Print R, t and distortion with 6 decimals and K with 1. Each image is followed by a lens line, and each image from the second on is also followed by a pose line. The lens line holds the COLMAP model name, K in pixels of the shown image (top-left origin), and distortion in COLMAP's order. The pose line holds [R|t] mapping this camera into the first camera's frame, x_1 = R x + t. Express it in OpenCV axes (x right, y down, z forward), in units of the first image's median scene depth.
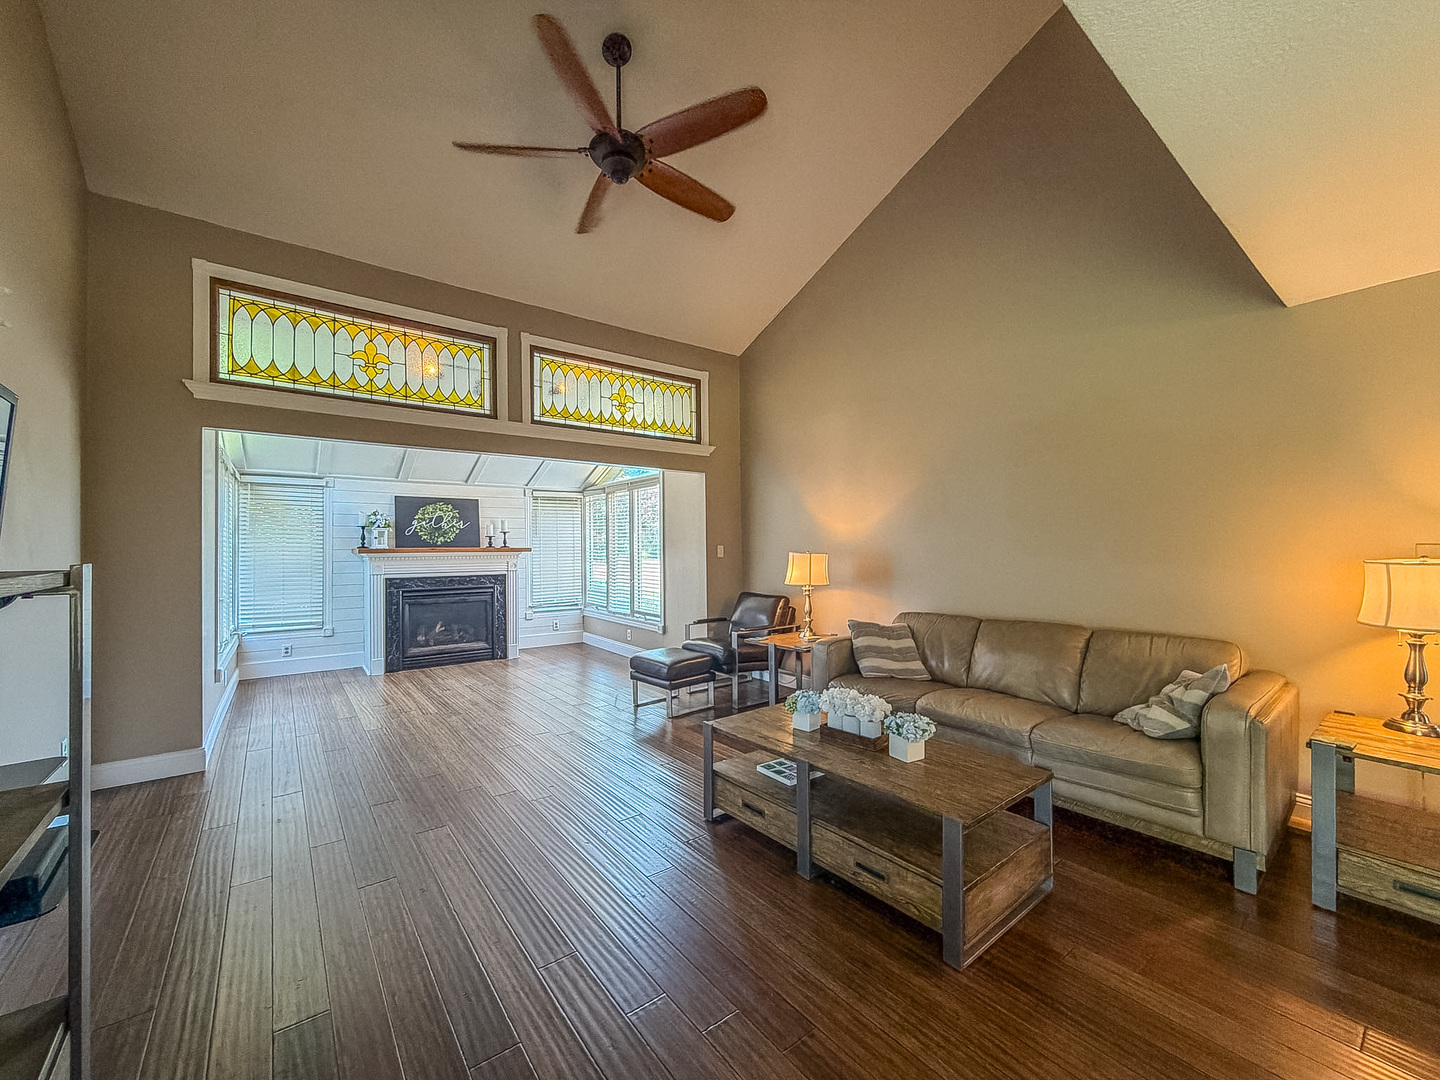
lens RADIAL K [[579.3, 0, 695.6], [0, 579.3, 544.2], [0, 0, 1]] dist [-0.001749, 0.000040]
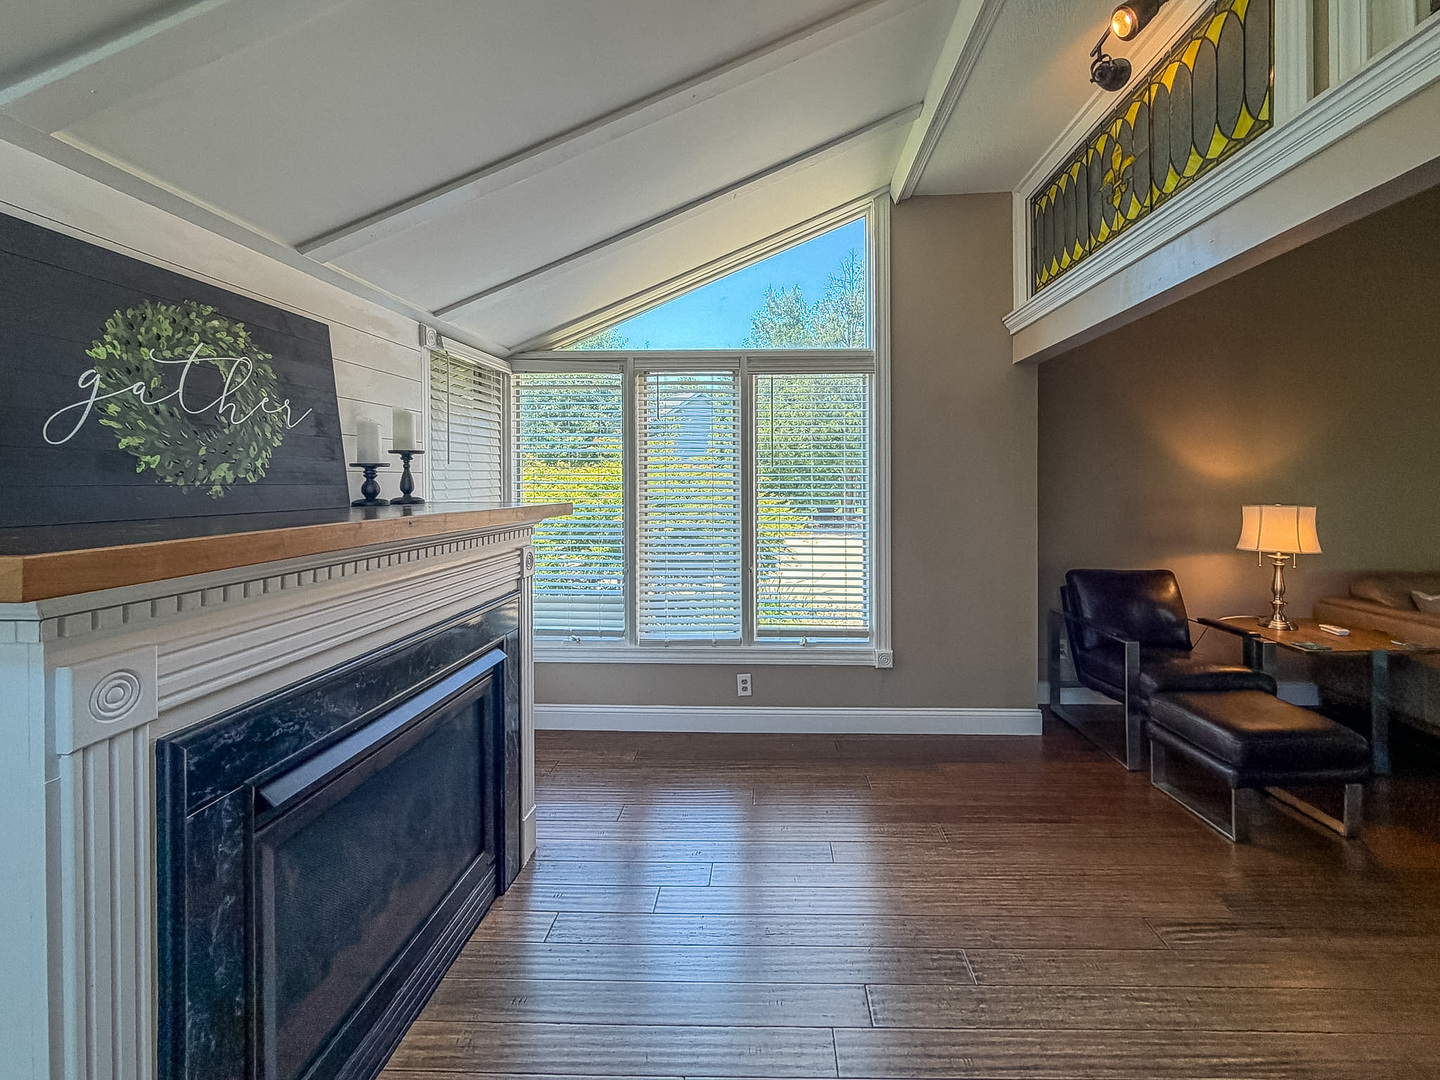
lens RADIAL K [[613.5, 0, 763.9], [0, 613.5, 487.2], [0, 0, 1]] dist [-0.000181, -0.000031]
pose [[0.579879, -0.001054, 0.814702, -0.538007], [-0.006770, 0.999958, 0.006112, -0.006296], [-0.814674, -0.009060, 0.579848, 0.738158]]
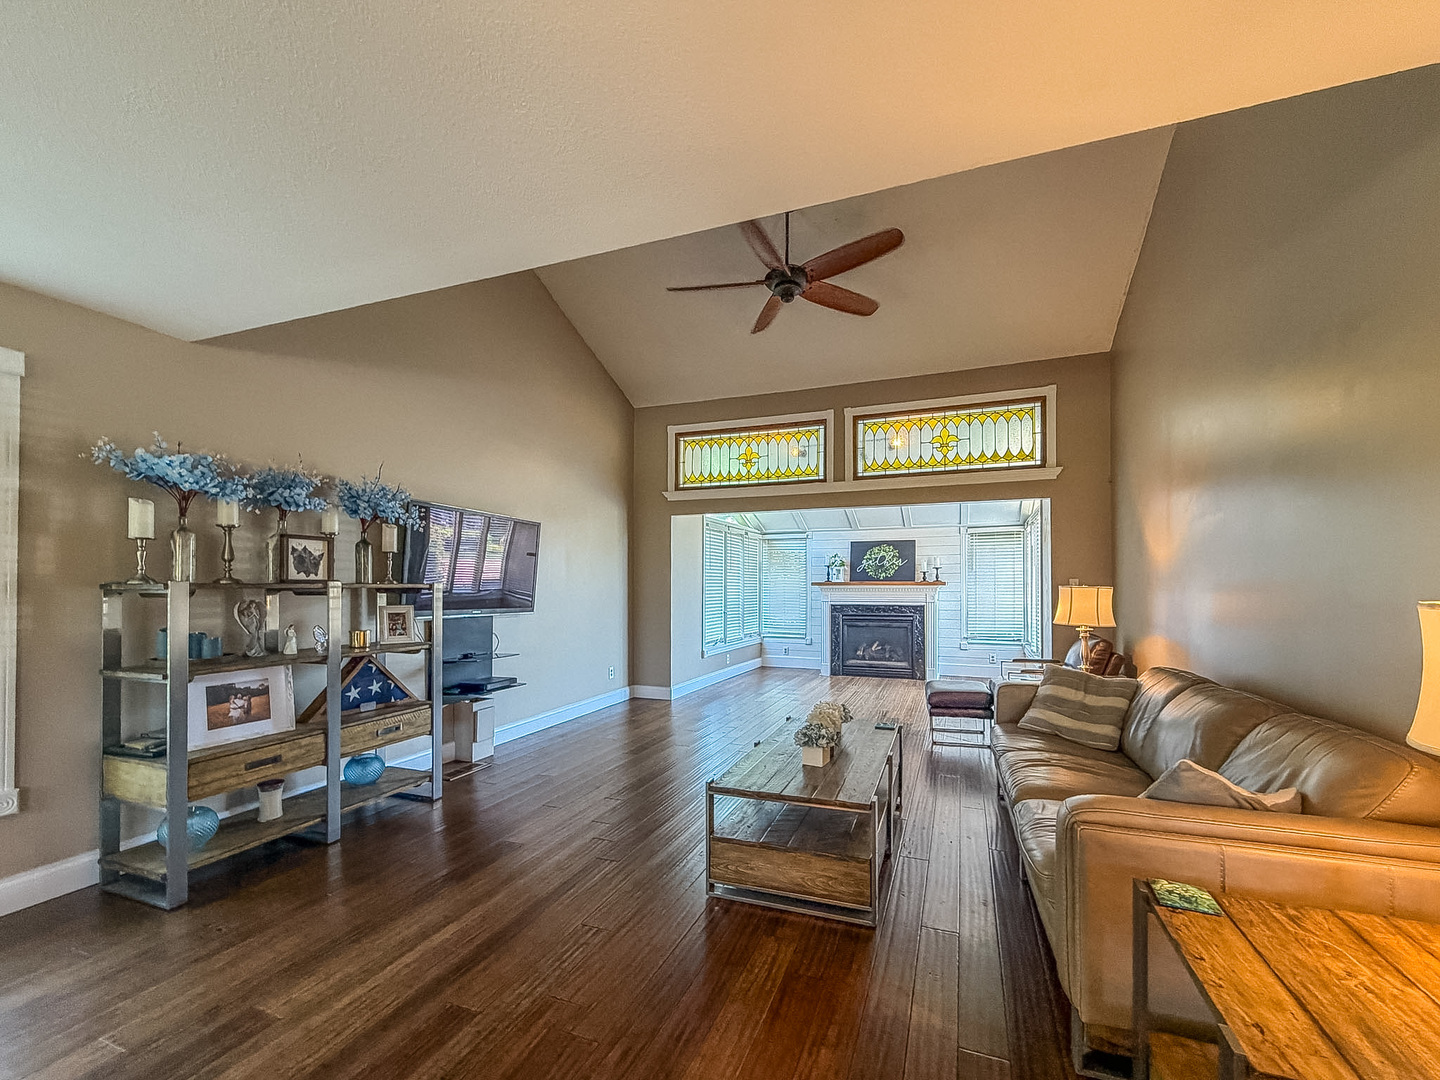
lens RADIAL K [[569.1, 0, 730.1], [0, 569.1, 587.8], [0, 0, 1]] dist [-0.000273, 0.000010]
pose [[0.543931, 0.009599, -0.839075, 0.410331], [0.002109, 0.999916, 0.012806, 0.003091], [0.839128, -0.008735, 0.543865, 0.084185]]
